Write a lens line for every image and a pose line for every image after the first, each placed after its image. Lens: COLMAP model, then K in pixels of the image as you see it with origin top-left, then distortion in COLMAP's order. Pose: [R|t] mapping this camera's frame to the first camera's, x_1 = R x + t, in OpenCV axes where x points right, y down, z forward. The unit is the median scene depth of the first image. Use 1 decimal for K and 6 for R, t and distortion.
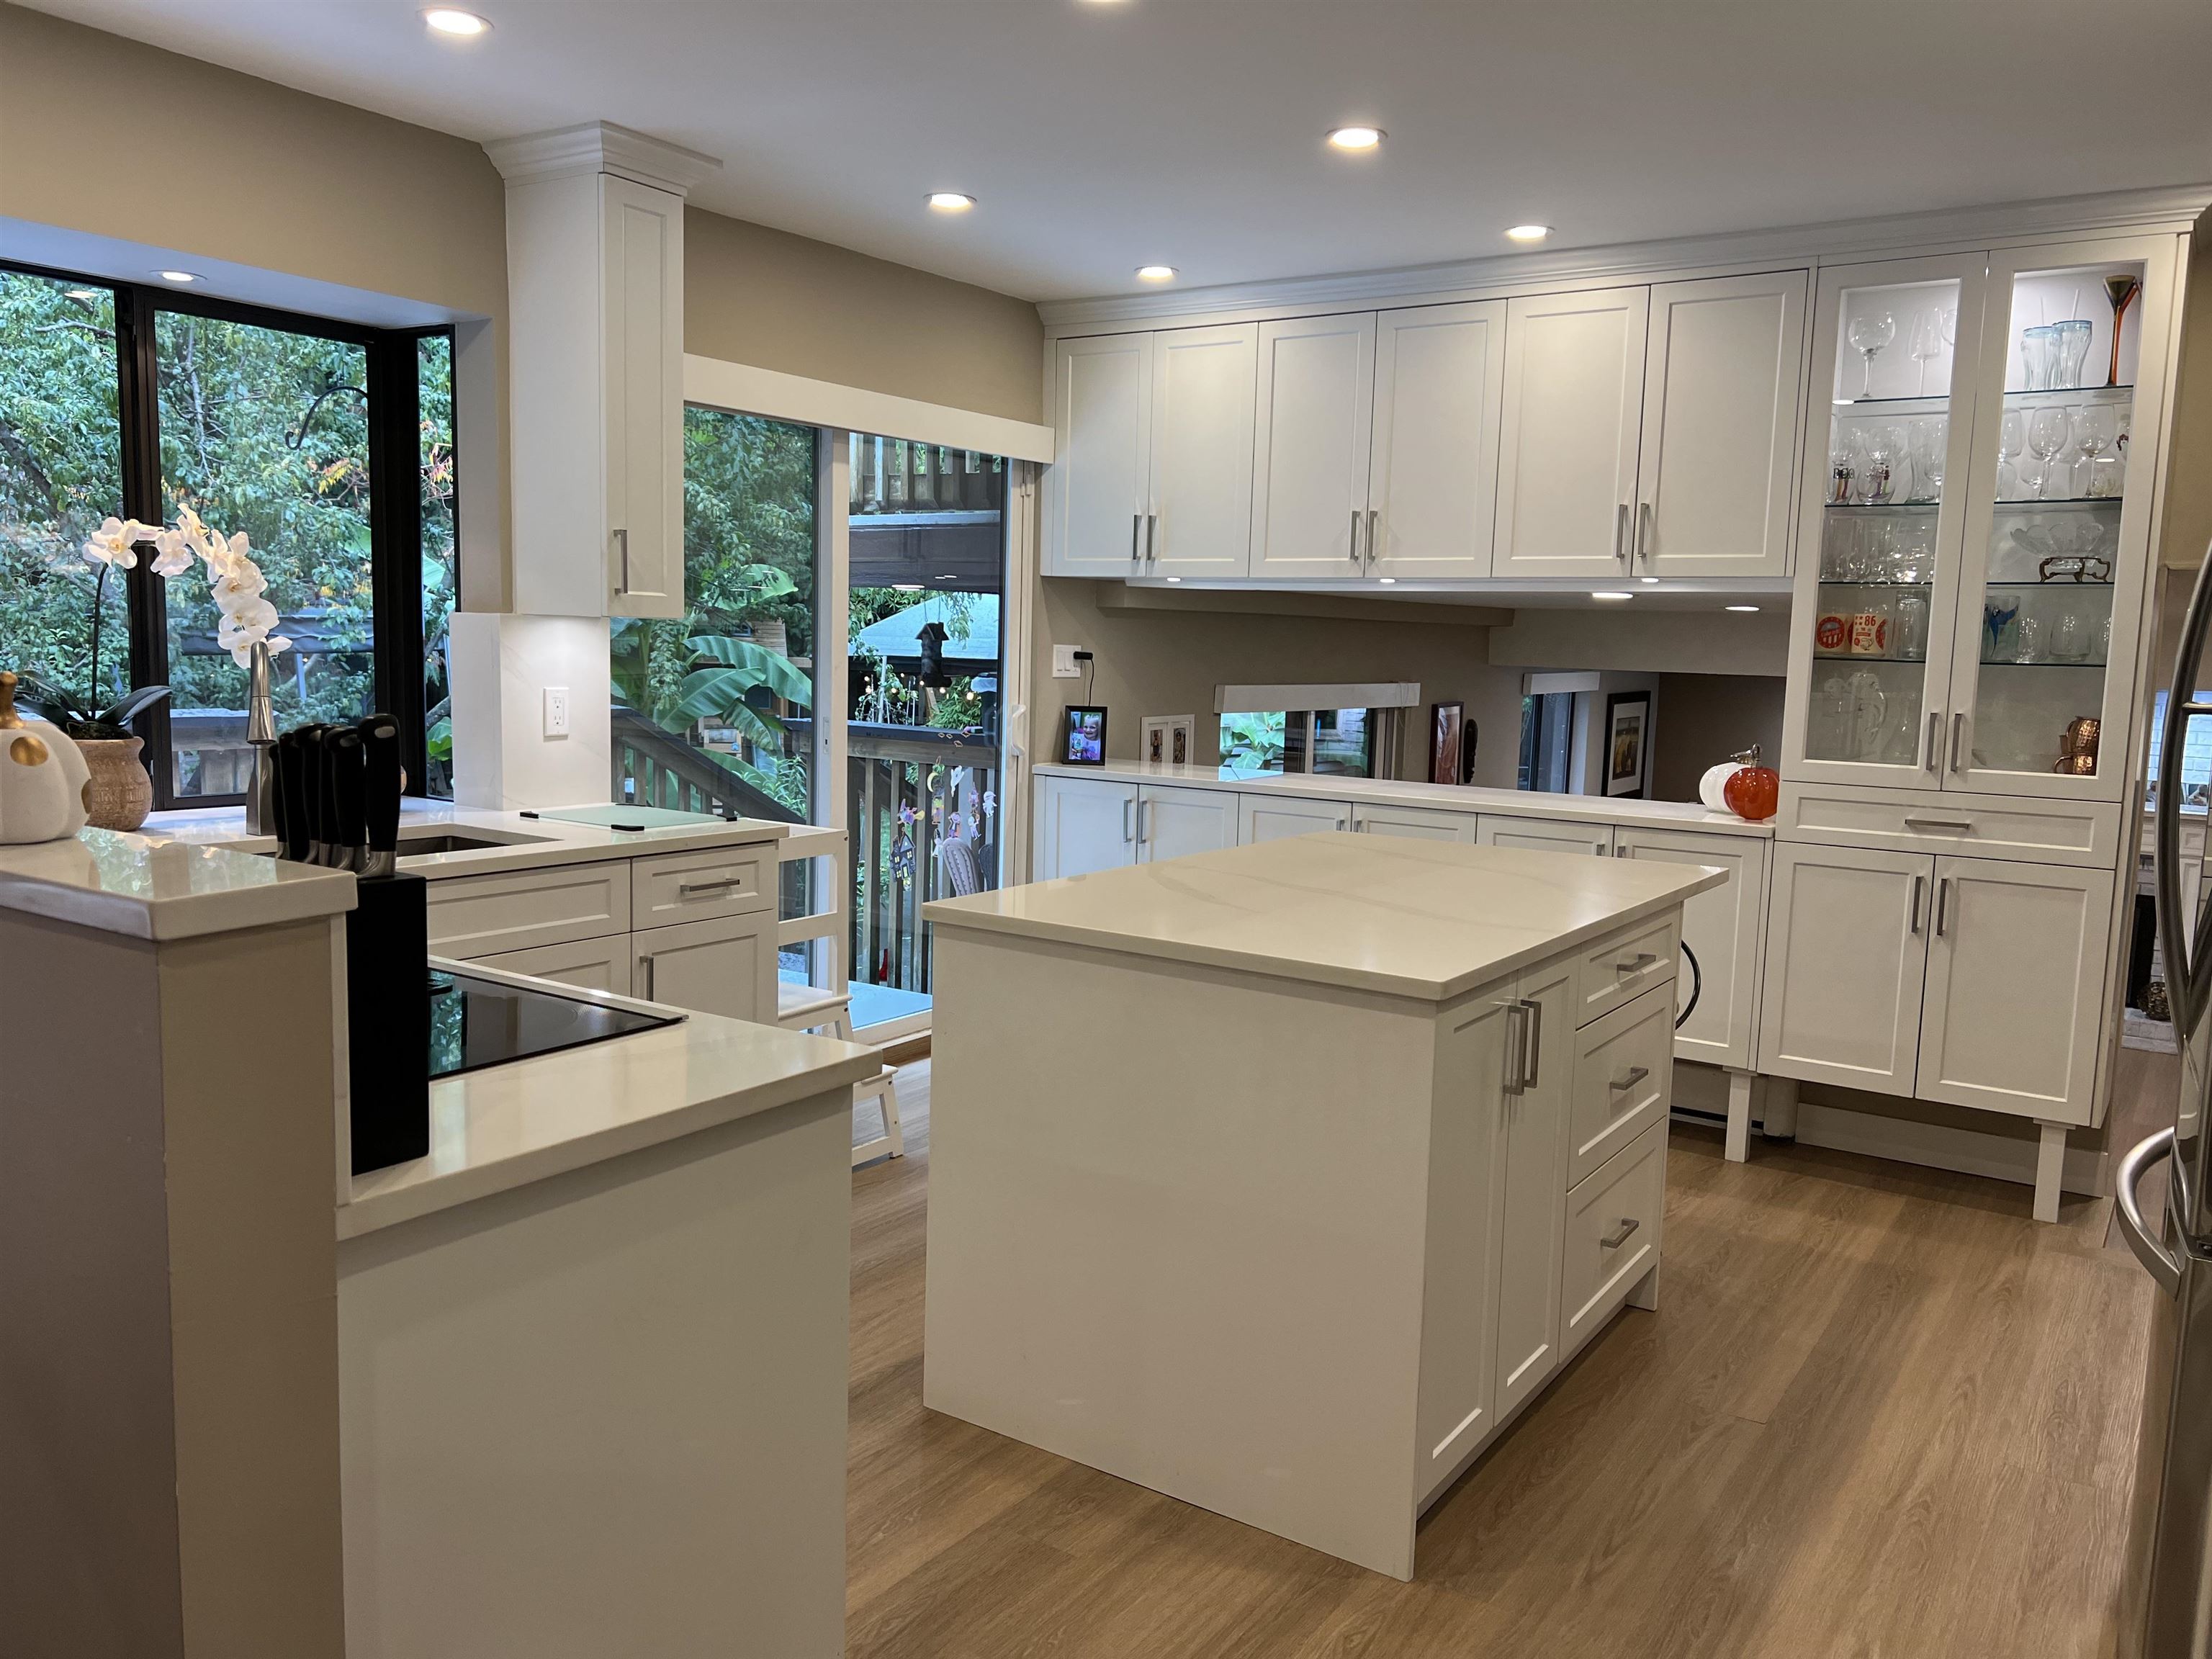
lens RADIAL K [[1671.2, 0, 1106.0], [0, 1671.2, 829.5], [0, 0, 1]] dist [0.171455, -0.211181]
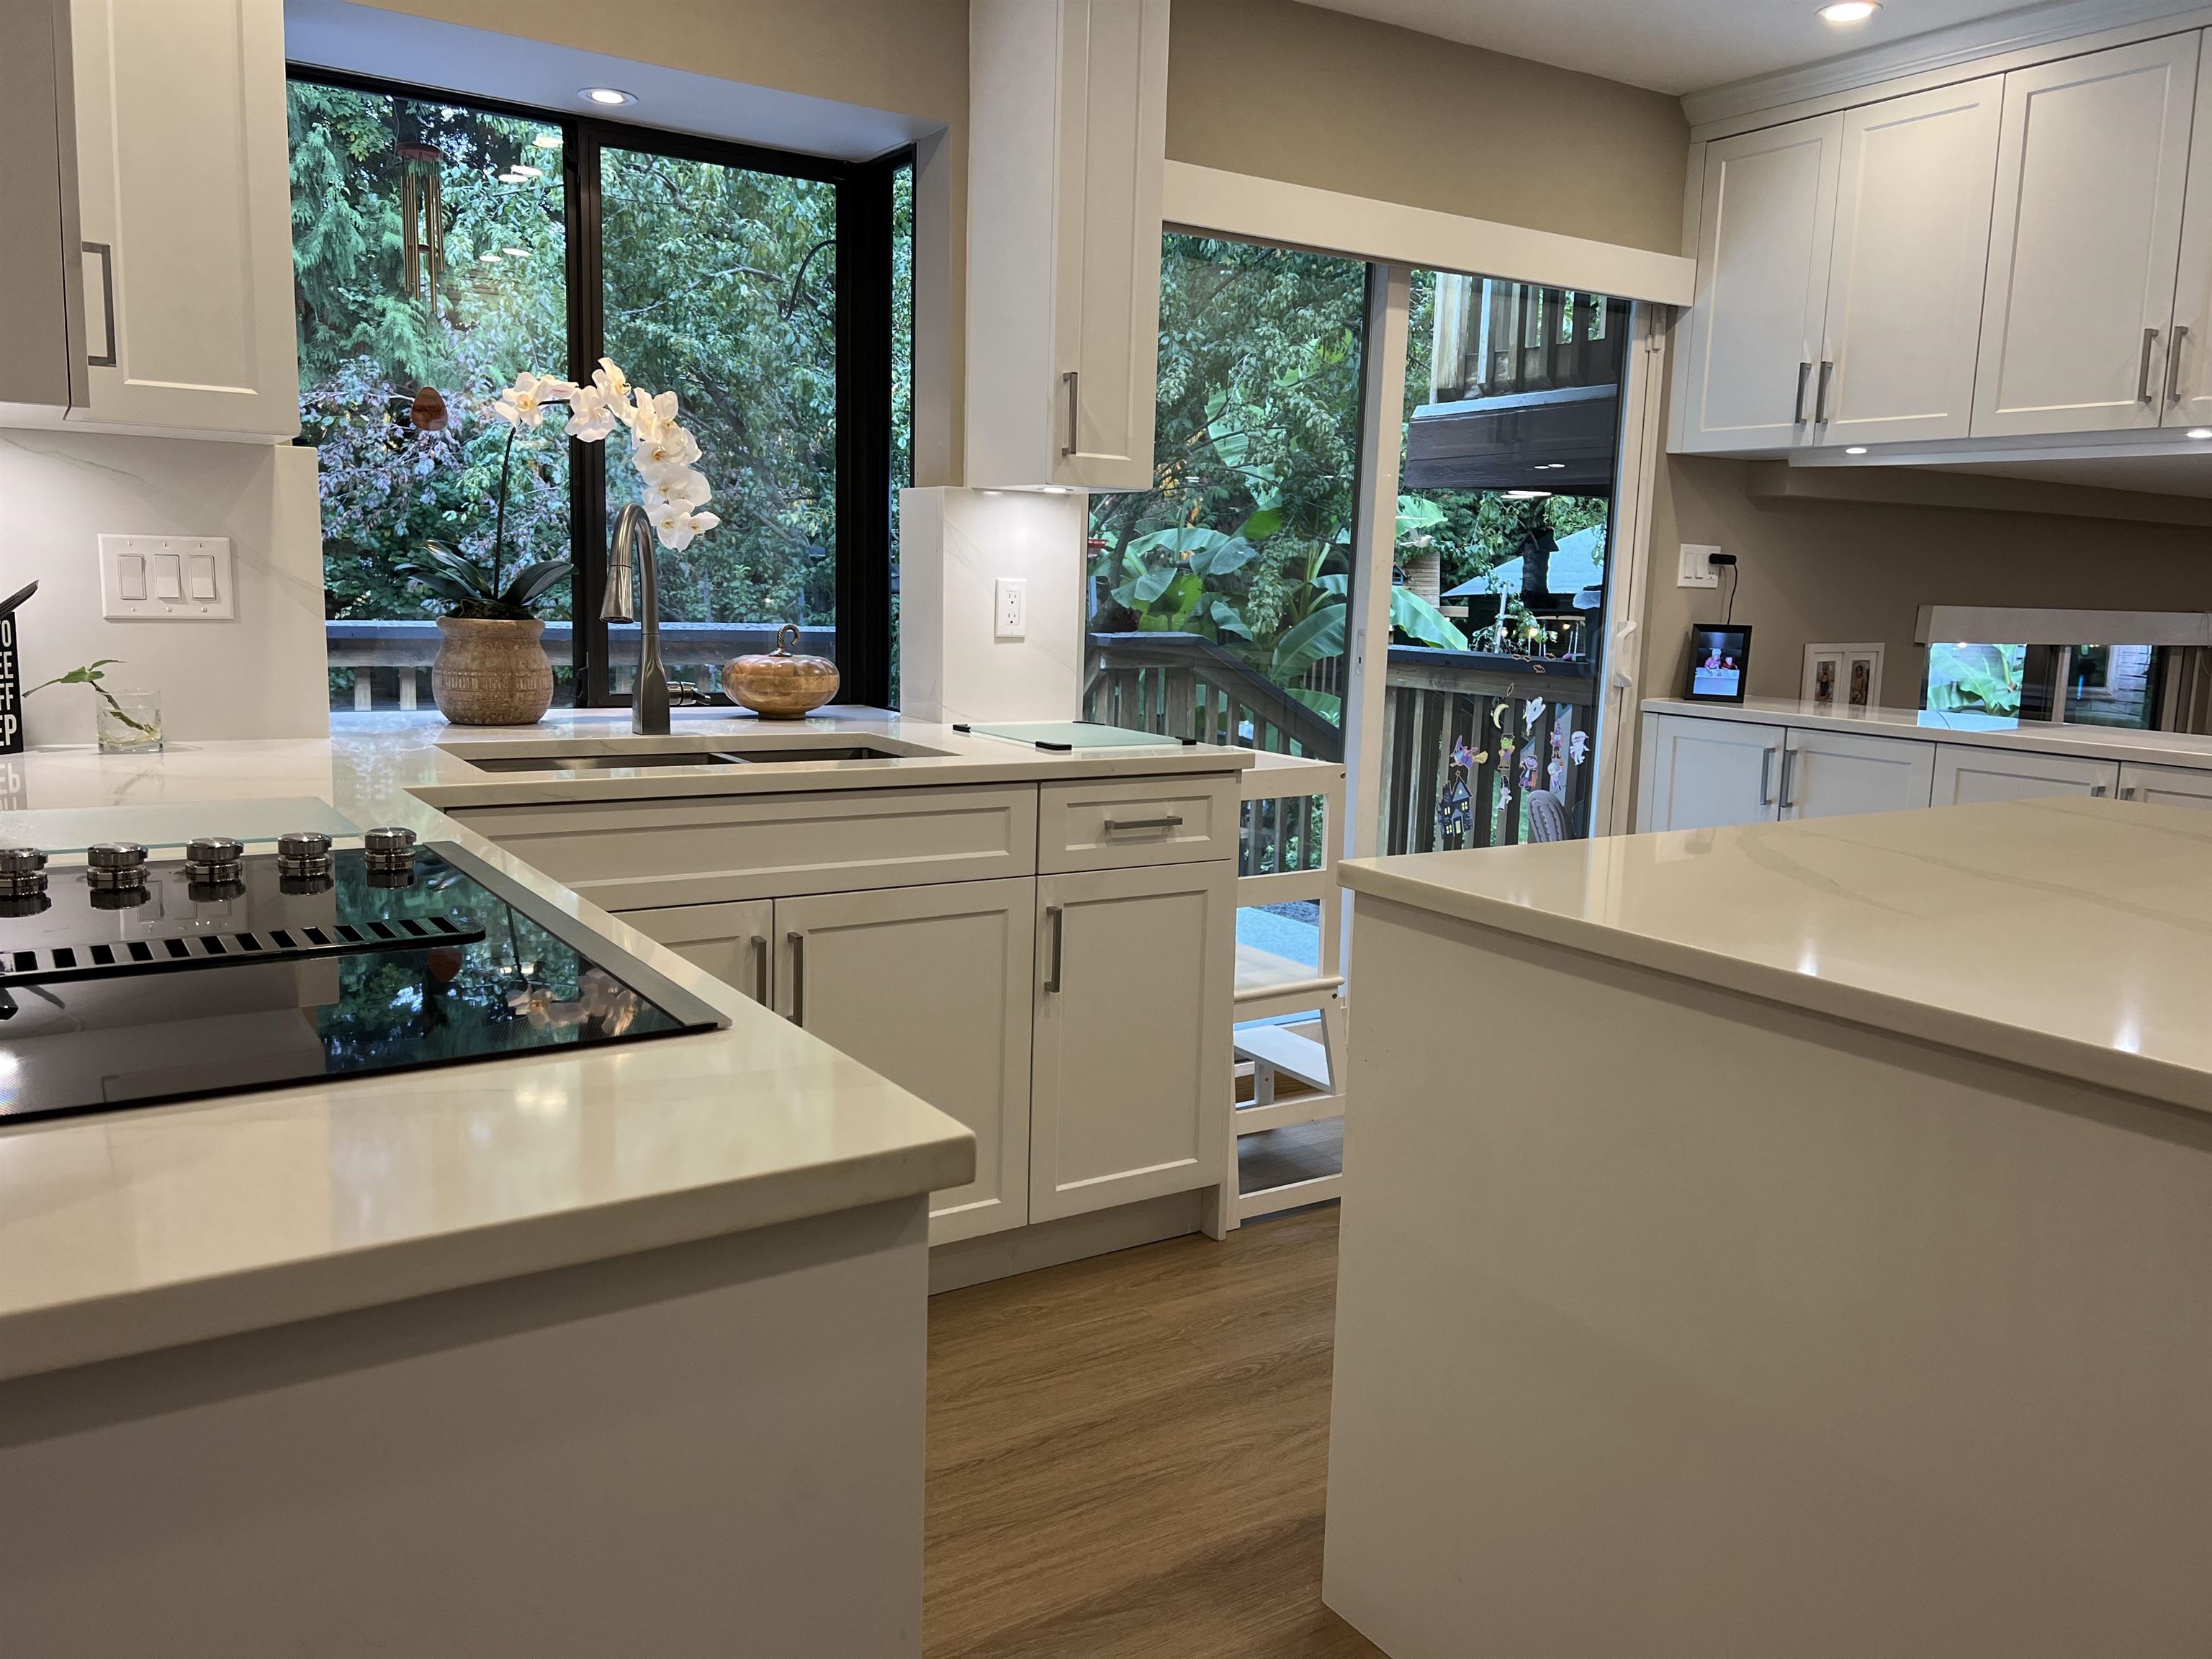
lens RADIAL K [[1693.3, 0, 1098.1], [0, 1693.3, 814.6], [0, 0, 1]] dist [0.055538, -0.053558]
pose [[0.922379, 0.052921, -0.382643, 0.030094], [-0.047204, 0.998589, 0.024323, 0.007606], [0.383390, -0.004373, 0.923576, 0.187236]]
